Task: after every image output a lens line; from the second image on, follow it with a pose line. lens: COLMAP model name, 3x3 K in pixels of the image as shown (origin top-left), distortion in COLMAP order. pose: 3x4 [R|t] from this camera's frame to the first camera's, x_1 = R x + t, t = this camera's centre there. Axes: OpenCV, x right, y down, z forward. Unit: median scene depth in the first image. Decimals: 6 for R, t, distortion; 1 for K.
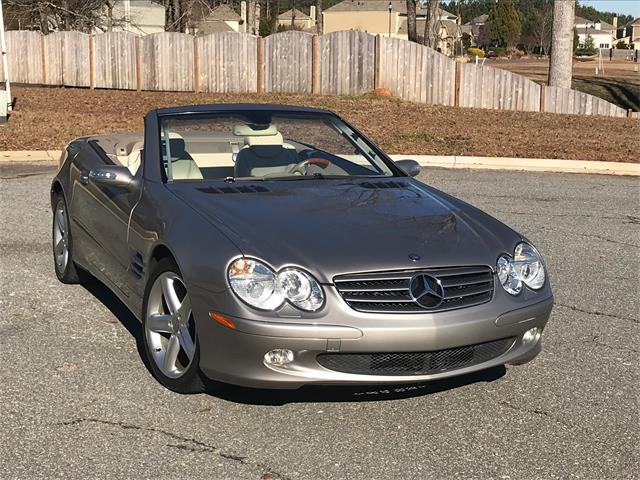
lens RADIAL K [[1064.7, 0, 316.3], [0, 1064.7, 240.1], [0, 0, 1]] dist [0.087231, 0.000000]
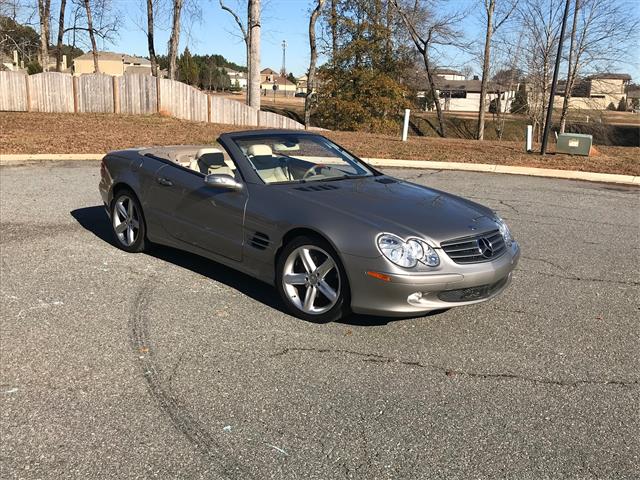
lens RADIAL K [[621.5, 0, 317.0], [0, 621.5, 236.9], [0, 0, 1]] dist [0.010884, 0.000000]
pose [[0.932360, -0.063592, 0.355895, -0.242821], [0.041842, 0.996774, 0.068489, -0.023190], [-0.359102, -0.048965, 0.932013, 0.097508]]
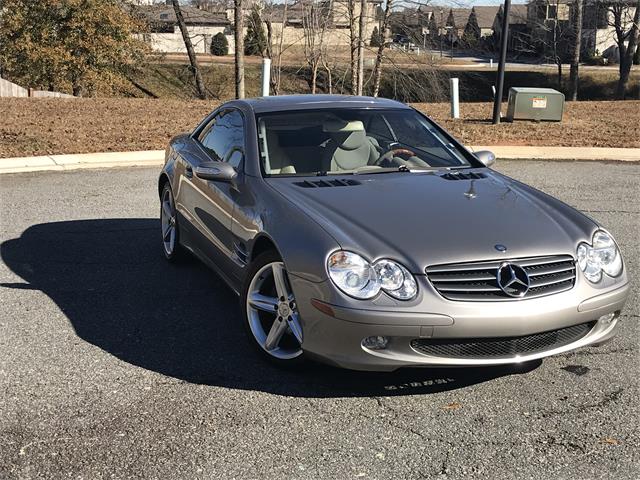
lens RADIAL K [[955.7, 0, 317.3], [0, 955.7, 245.4], [0, 0, 1]] dist [0.075294, 0.000000]
pose [[0.721568, -0.153696, 0.675068, -0.512877], [0.118862, 0.988072, 0.097910, -0.117296], [-0.682064, 0.009592, 0.731229, 0.565362]]
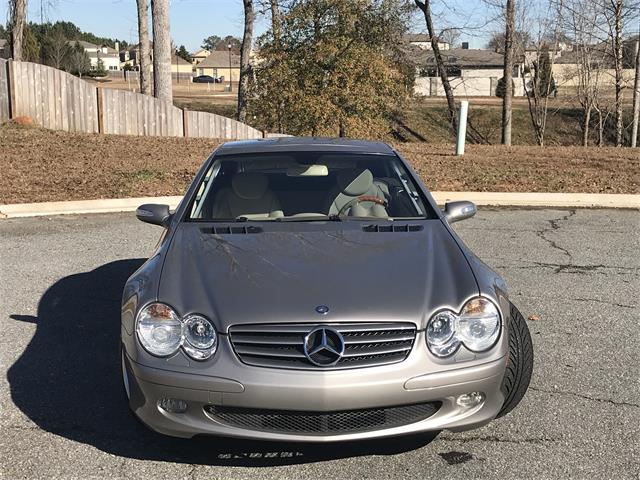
lens RADIAL K [[955.7, 0, 319.0], [0, 955.7, 237.2], [0, 0, 1]] dist [0.075294, 0.000000]
pose [[0.893621, -0.086681, 0.440371, -0.299418], [0.088909, 0.995917, 0.015615, -0.096148], [-0.439927, 0.025200, 0.897680, 0.466838]]
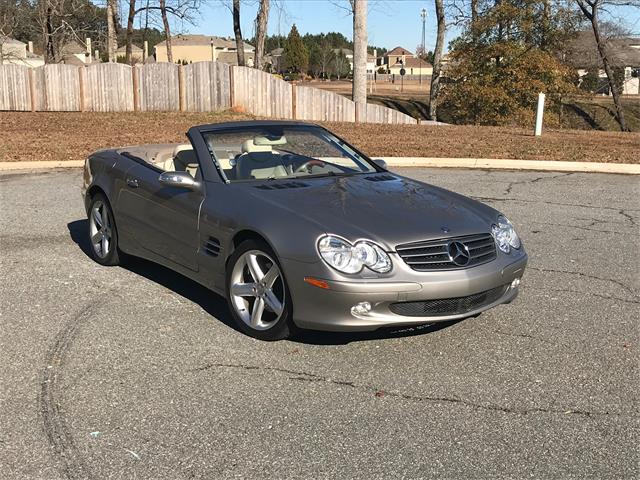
lens RADIAL K [[822.2, 0, 317.5], [0, 822.2, 239.5], [0, 0, 1]] dist [0.041978, 0.000000]
pose [[0.980678, -0.050375, 0.189033, -0.139431], [0.046521, 0.998610, 0.024776, -0.002728], [-0.190019, -0.015503, 0.981658, -0.006949]]
